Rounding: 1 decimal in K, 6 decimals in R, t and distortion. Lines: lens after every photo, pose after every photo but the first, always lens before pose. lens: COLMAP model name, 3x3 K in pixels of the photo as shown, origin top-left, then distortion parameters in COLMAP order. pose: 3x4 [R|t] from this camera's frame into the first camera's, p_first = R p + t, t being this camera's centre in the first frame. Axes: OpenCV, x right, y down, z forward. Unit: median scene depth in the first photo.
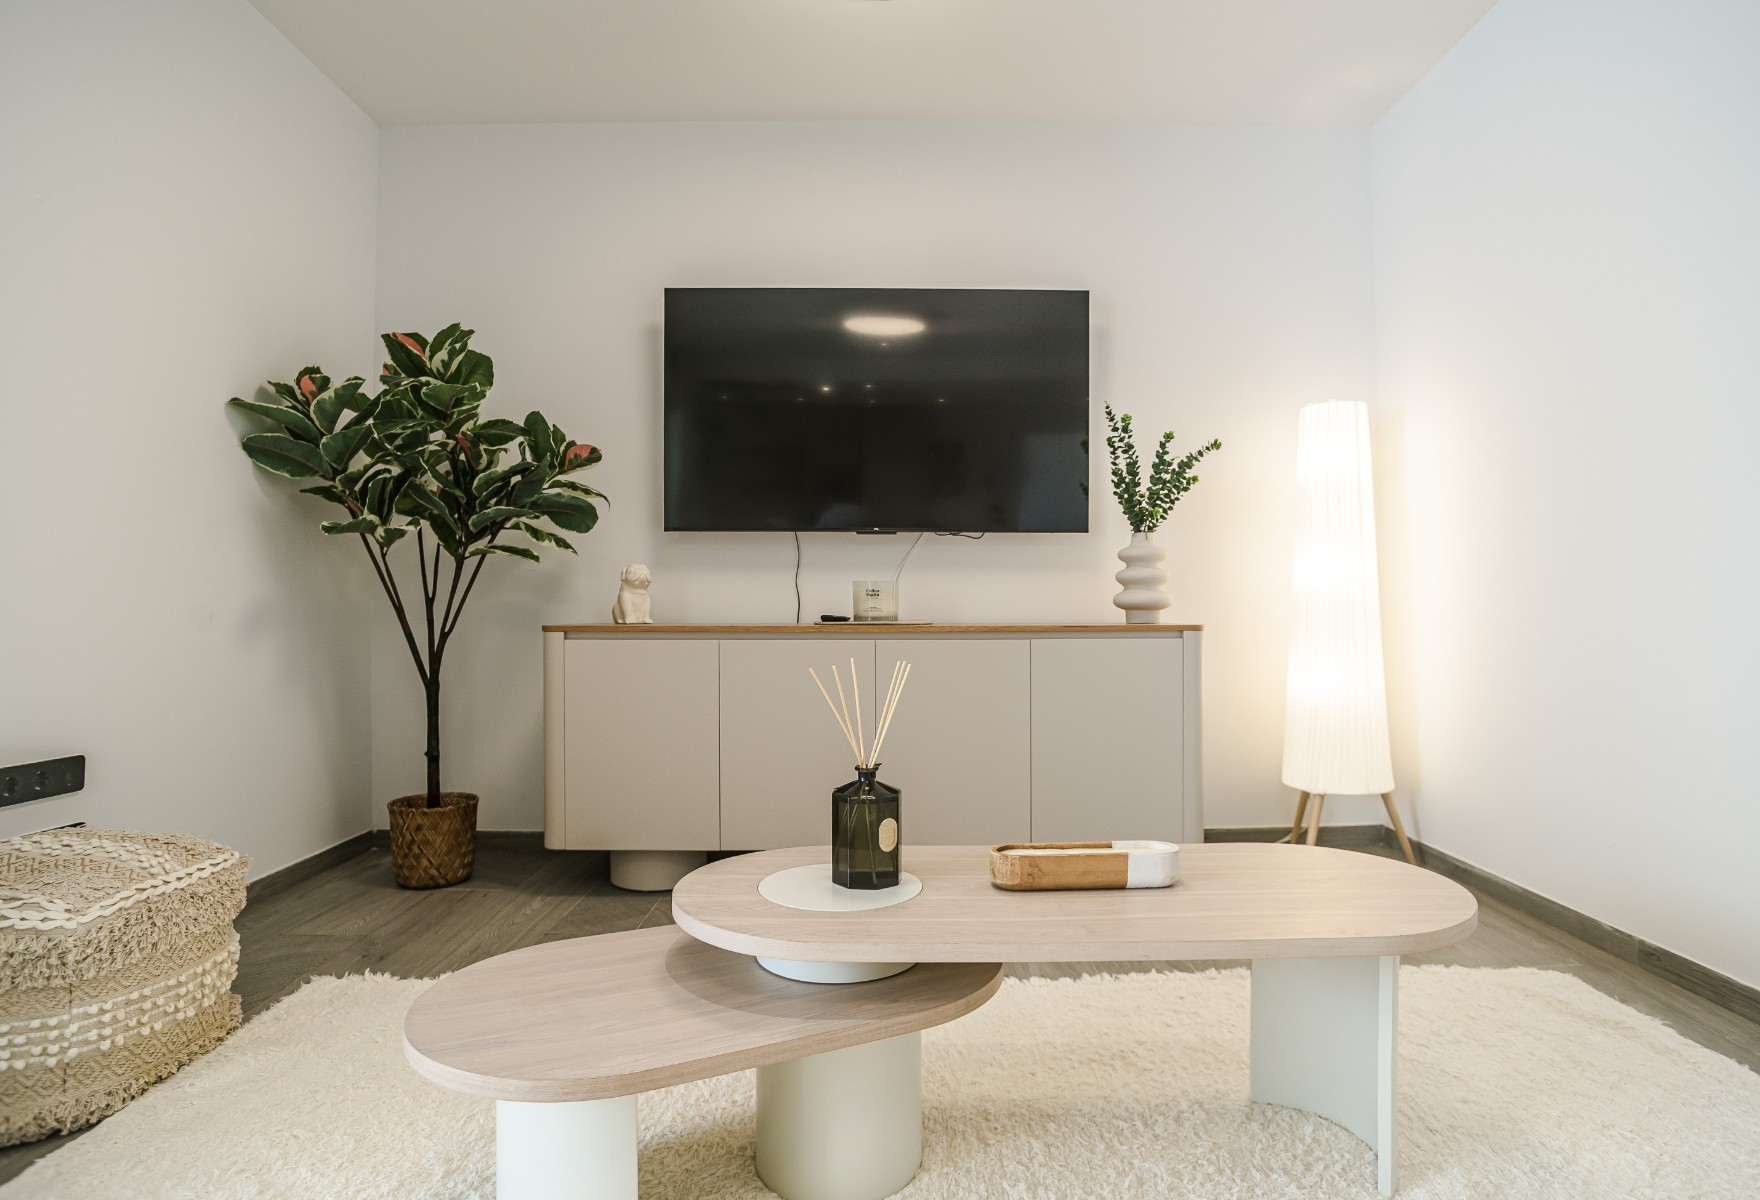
lens RADIAL K [[799.2, 0, 880.0], [0, 799.2, 600.0], [0, 0, 1]] dist [-0.021869, 0.000475]
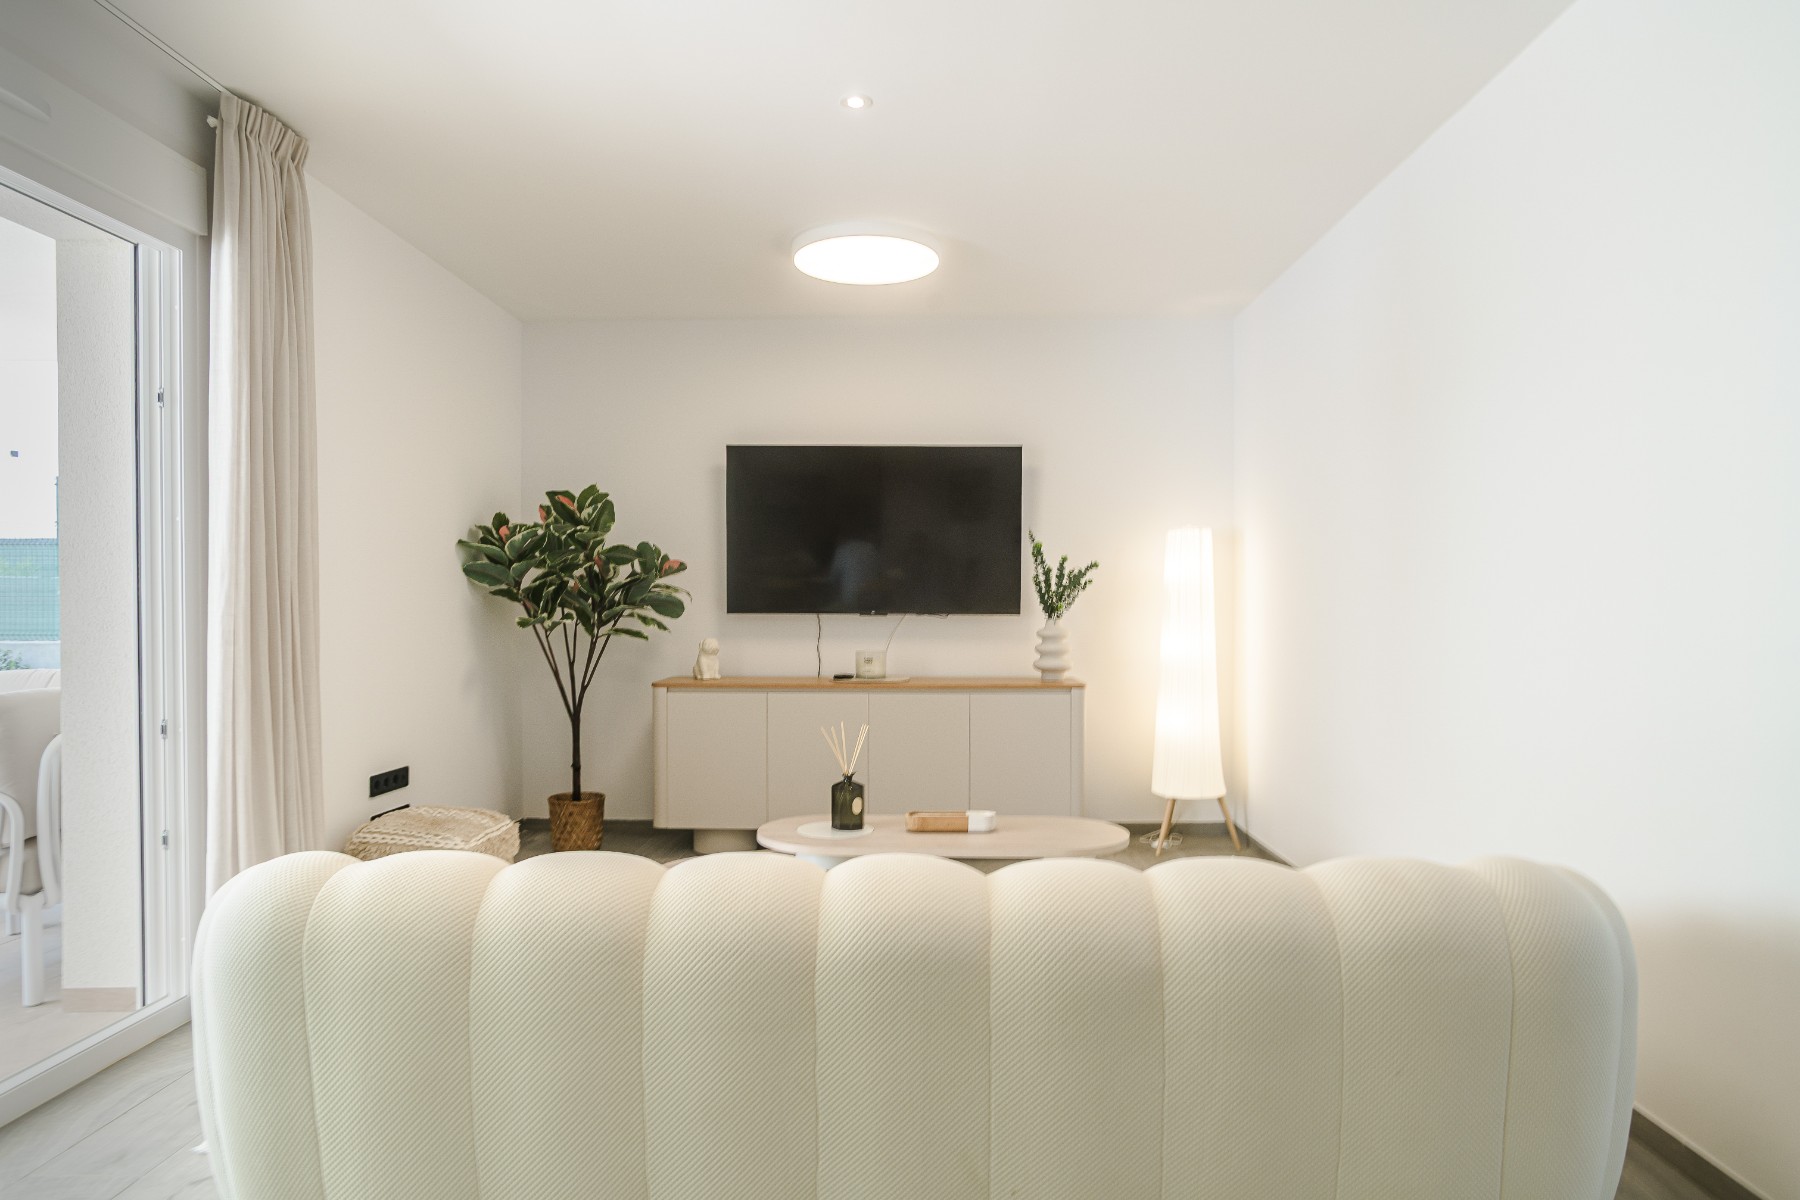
lens RADIAL K [[1042.6, 0, 900.0], [0, 1042.6, 600.0], [0, 0, 1]] dist [0.000115, -0.000290]
pose [[0.999401, 0.002588, -0.034511, 0.117858], [-0.001434, 0.999441, 0.033401, -0.188177], [0.034578, -0.033331, 0.998846, -0.948934]]
